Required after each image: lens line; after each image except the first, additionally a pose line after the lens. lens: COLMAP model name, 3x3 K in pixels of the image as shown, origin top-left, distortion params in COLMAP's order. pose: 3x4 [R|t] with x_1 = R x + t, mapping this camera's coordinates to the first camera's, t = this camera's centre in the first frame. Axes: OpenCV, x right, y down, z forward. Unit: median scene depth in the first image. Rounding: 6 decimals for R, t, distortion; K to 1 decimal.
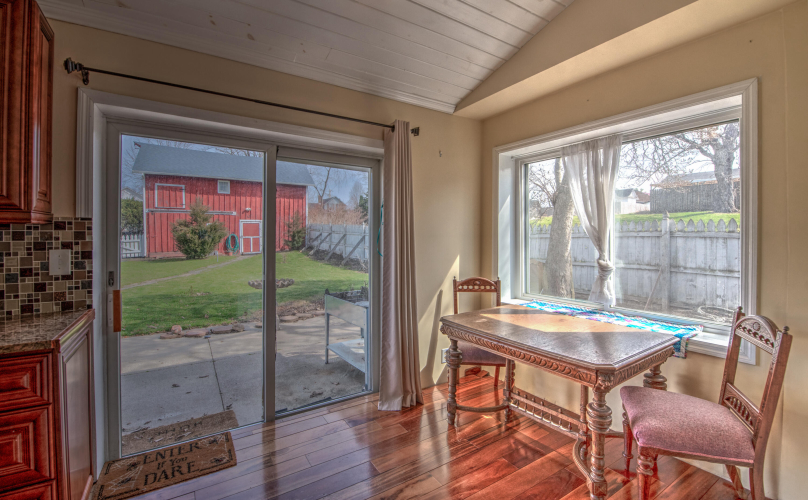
lens RADIAL K [[353.0, 0, 416.3], [0, 353.0, 238.6], [0, 0, 1]] dist [-0.004066, -0.000569]
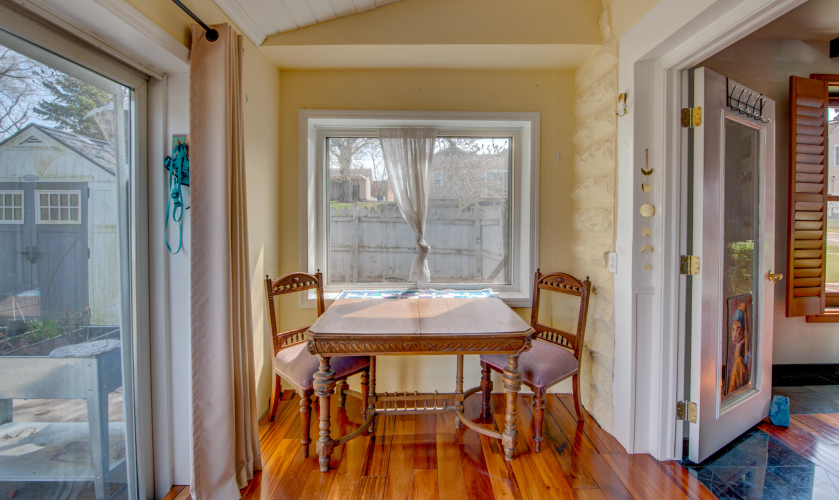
lens RADIAL K [[362.3, 0, 419.4], [0, 362.3, 230.2], [0, 0, 1]] dist [-0.000760, -0.000198]
pose [[0.559119, -0.019638, 0.828855, -0.279110], [0.005578, 0.999786, 0.019925, 0.001783], [-0.829068, -0.006517, 0.559109, 0.274976]]
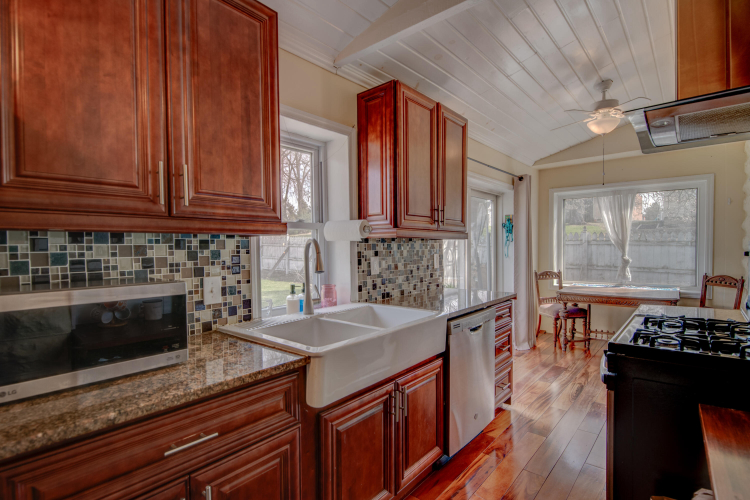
lens RADIAL K [[371.8, 0, 376.1], [0, 371.8, 256.3], [0, 0, 1]] dist [-0.000021, 0.000167]
pose [[0.960506, -0.020605, 0.277497, -0.875297], [0.015777, 0.999683, 0.019621, 0.000022], [-0.277813, -0.014468, 0.960526, -0.342499]]
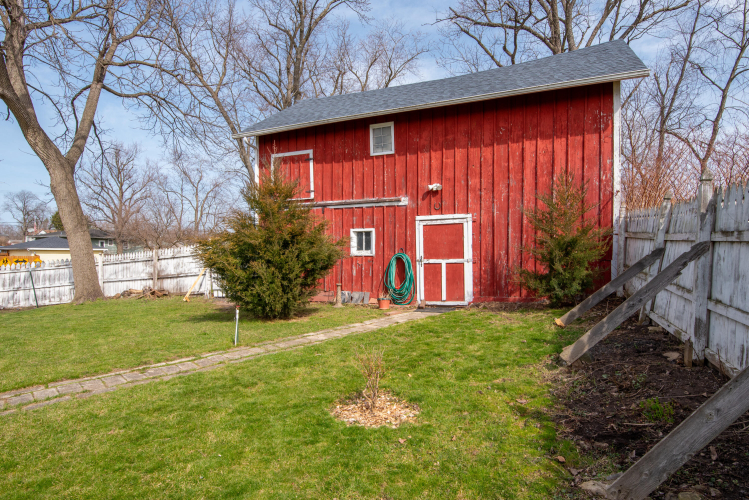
lens RADIAL K [[369.8, 0, 374.5], [0, 369.8, 250.0], [0, 0, 1]] dist [-0.000062, -0.000049]
pose [[0.590266, -0.010488, -0.807141, -0.999132], [-0.001136, 0.999904, -0.013823, -0.053458], [0.807208, 0.009076, 0.590197, 3.613087]]
